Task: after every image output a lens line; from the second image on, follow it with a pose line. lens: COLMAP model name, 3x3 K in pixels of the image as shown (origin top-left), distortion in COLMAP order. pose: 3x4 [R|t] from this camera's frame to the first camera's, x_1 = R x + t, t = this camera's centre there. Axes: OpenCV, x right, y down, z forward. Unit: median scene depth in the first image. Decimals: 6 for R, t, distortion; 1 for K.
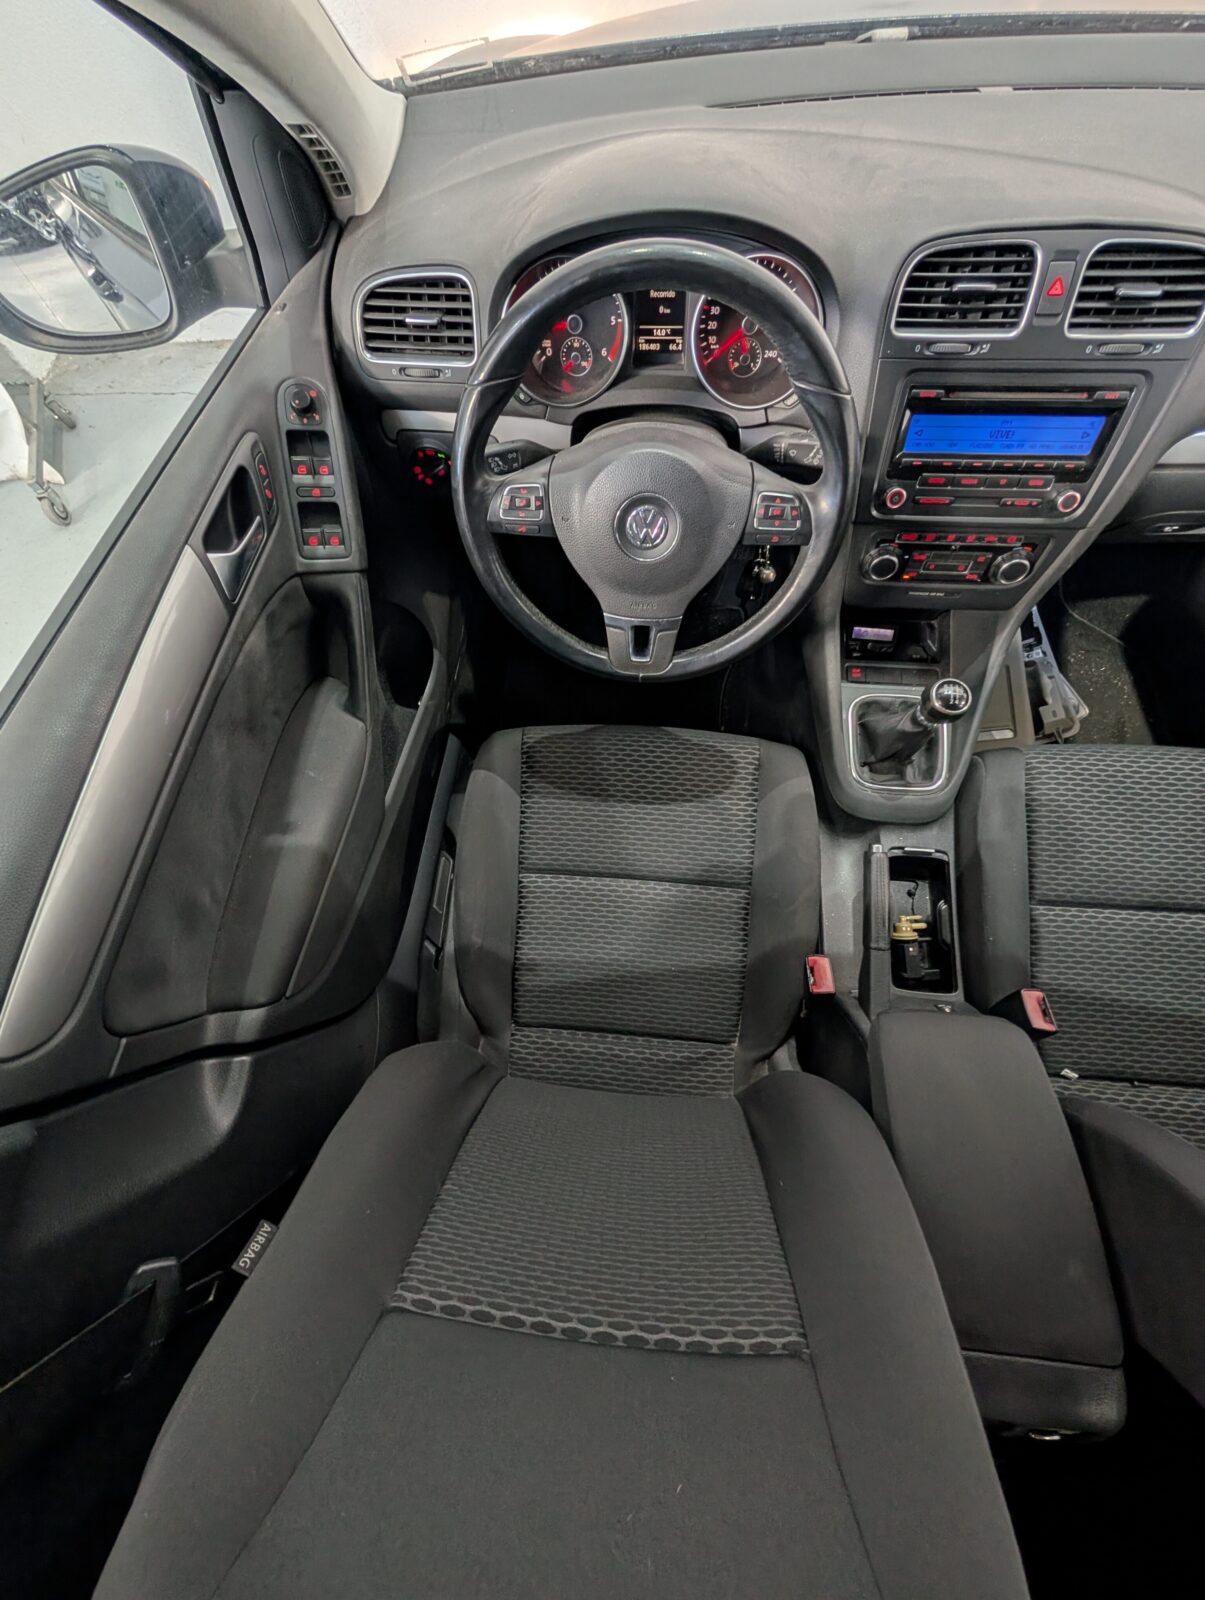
lens RADIAL K [[614.5, 0, 604.1], [0, 614.5, 802.4], [0, 0, 1]] dist [0.002605, 0.000190]
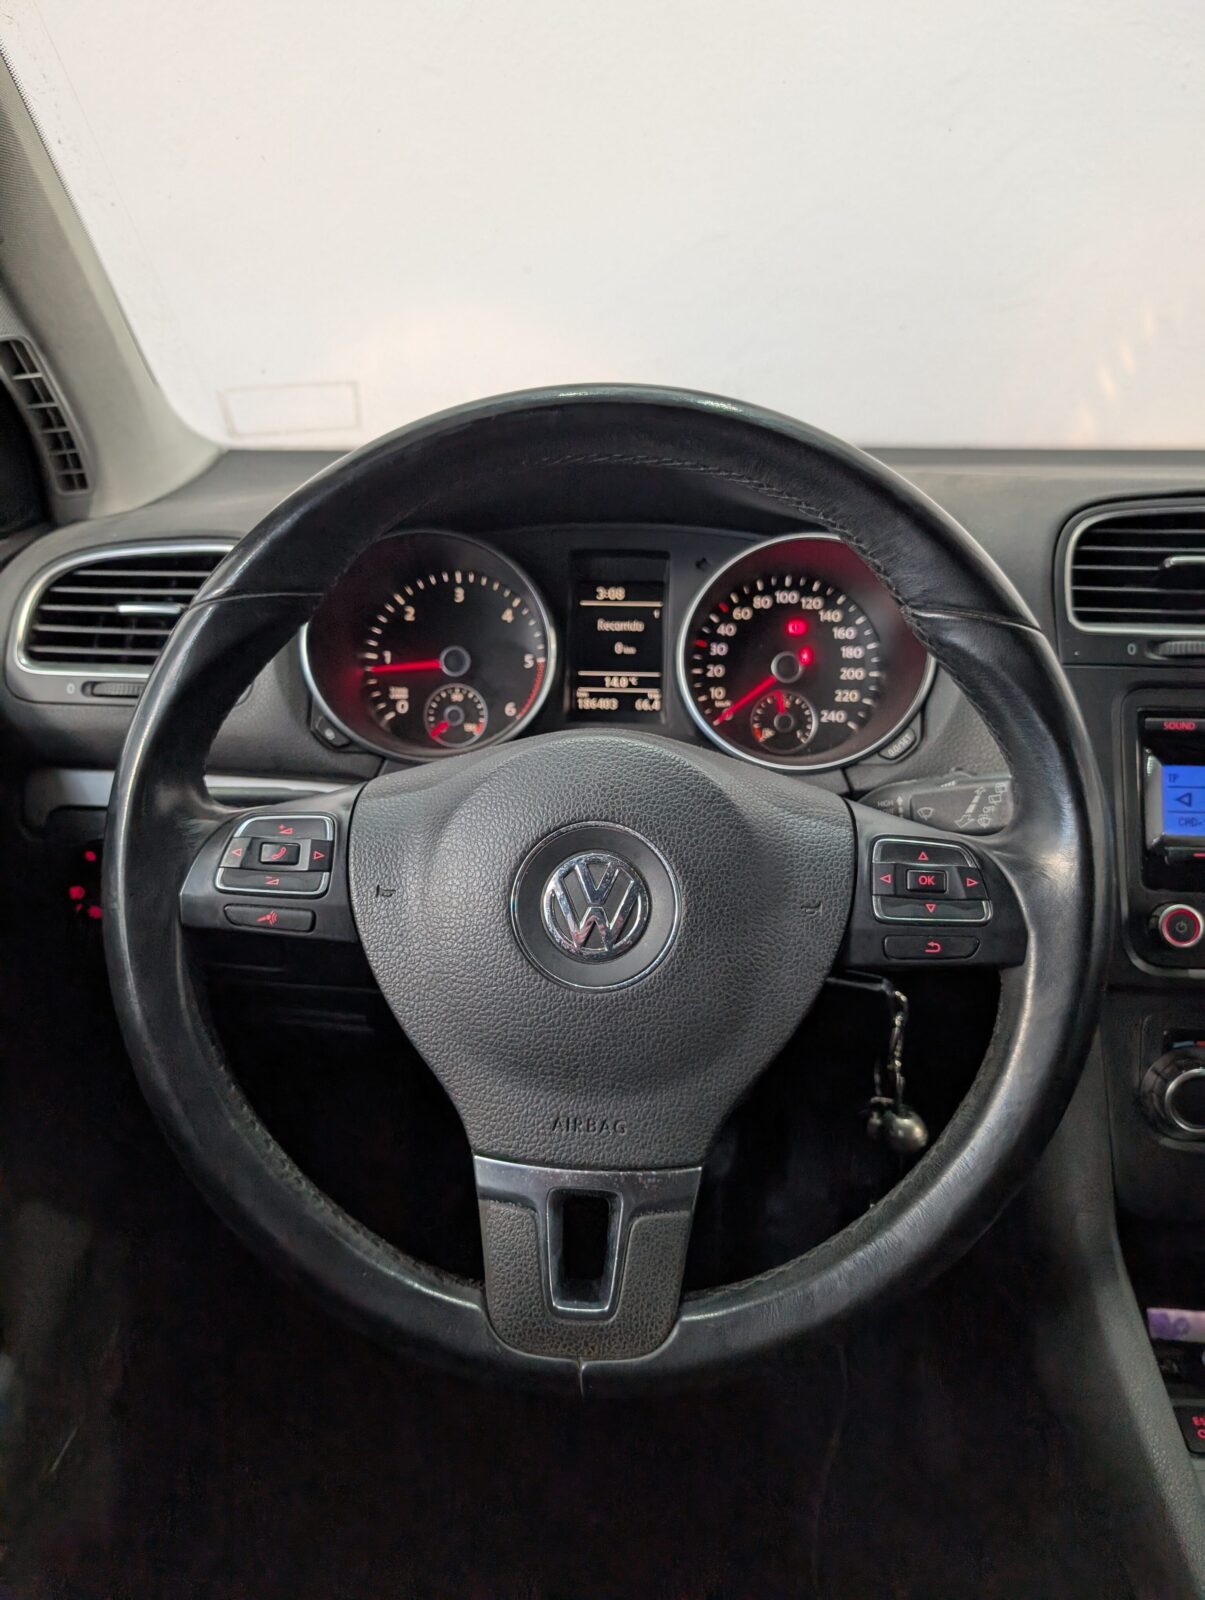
lens RADIAL K [[1135.8, 0, 589.9], [0, 1135.8, 823.0], [0, 0, 1]] dist [0.011853, -0.009511]
pose [[0.998471, 0.035154, 0.042664, 0.030356], [0.006907, 0.686382, -0.727209, 0.024331], [-0.054848, 0.726391, 0.685089, 0.424622]]
